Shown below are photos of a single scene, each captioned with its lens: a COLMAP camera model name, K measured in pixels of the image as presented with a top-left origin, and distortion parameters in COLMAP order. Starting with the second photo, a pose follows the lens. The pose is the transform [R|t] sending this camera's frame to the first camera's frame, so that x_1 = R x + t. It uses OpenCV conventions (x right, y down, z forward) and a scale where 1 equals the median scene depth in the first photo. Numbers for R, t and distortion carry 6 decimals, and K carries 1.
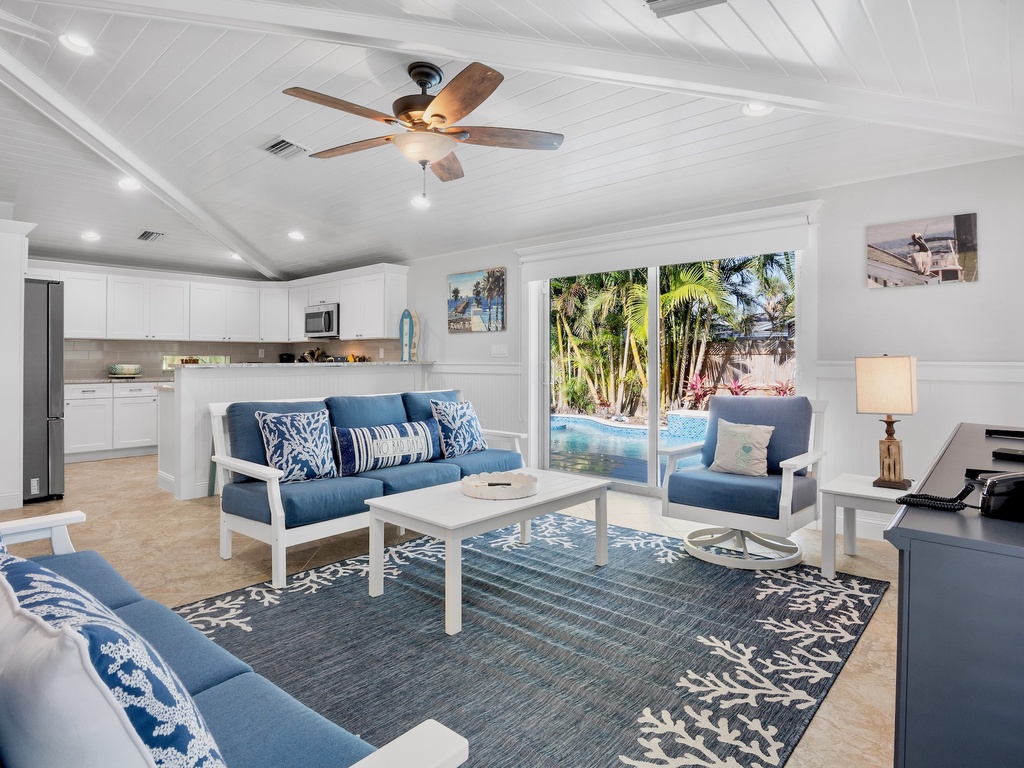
lens RADIAL K [[579.8, 0, 516.3], [0, 579.8, 360.0], [0, 0, 1]] dist [-0.003622, -0.001315]
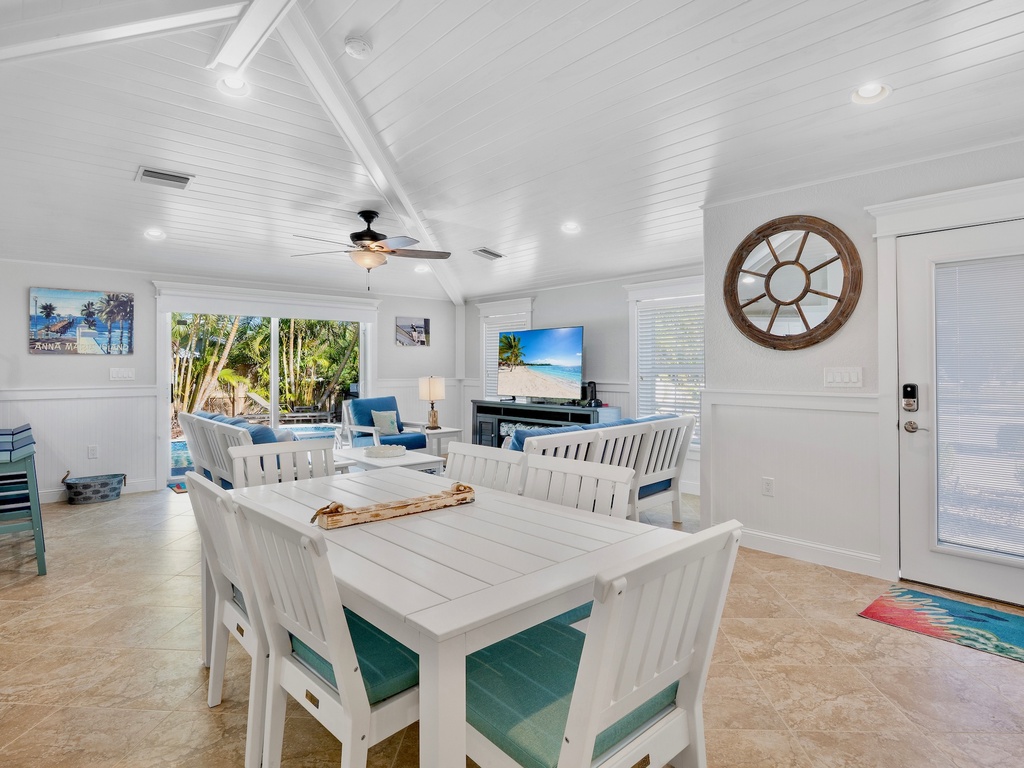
lens RADIAL K [[579.8, 0, 516.3], [0, 579.8, 360.0], [0, 0, 1]] dist [-0.003622, -0.001315]
pose [[0.110080, 0.005751, 0.993906, -1.447287], [-0.001096, 0.999983, -0.005665, -0.053319], [-0.993922, -0.000465, 0.110085, 0.296200]]
